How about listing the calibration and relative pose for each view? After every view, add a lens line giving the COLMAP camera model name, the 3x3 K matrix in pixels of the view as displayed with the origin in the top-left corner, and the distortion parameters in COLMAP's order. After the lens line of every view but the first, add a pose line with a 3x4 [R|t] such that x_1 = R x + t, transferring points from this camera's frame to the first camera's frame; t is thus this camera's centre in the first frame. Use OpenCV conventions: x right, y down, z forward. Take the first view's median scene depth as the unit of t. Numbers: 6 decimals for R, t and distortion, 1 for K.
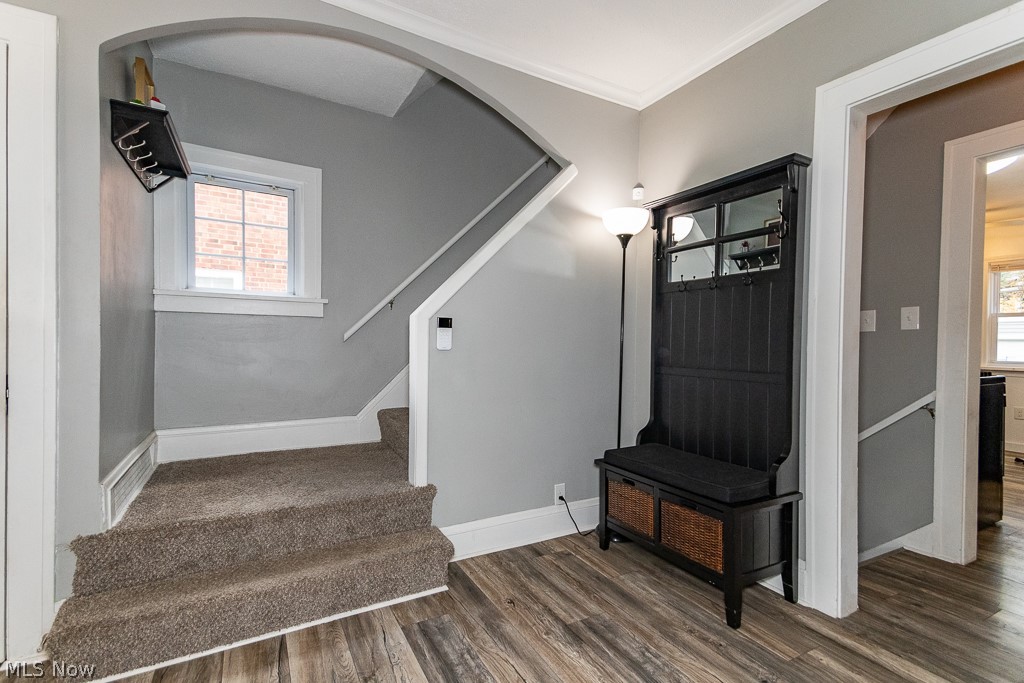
lens RADIAL K [[471.7, 0, 513.0], [0, 471.7, 350.5], [0, 0, 1]] dist [-0.000235, -0.000172]
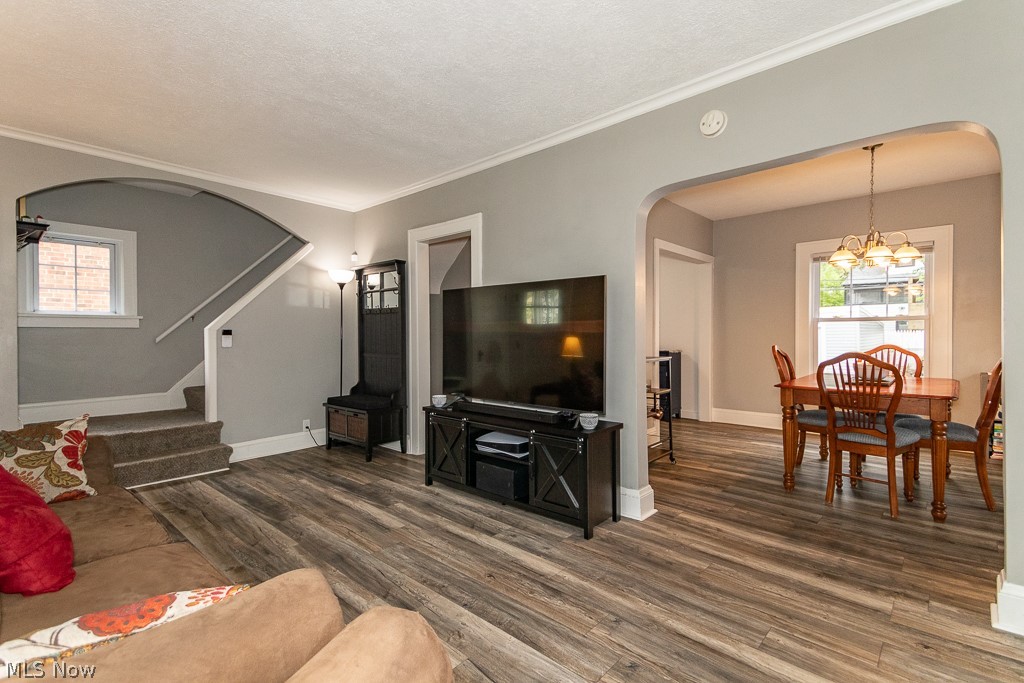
lens RADIAL K [[431.3, 0, 512.0], [0, 431.3, 341.5], [0, 0, 1]] dist [0.000535, -0.009208]
pose [[0.929506, -0.021729, 0.368165, 0.233939], [0.023665, 0.999720, -0.000743, 0.003549], [-0.368046, 0.009403, 0.929760, -0.837362]]
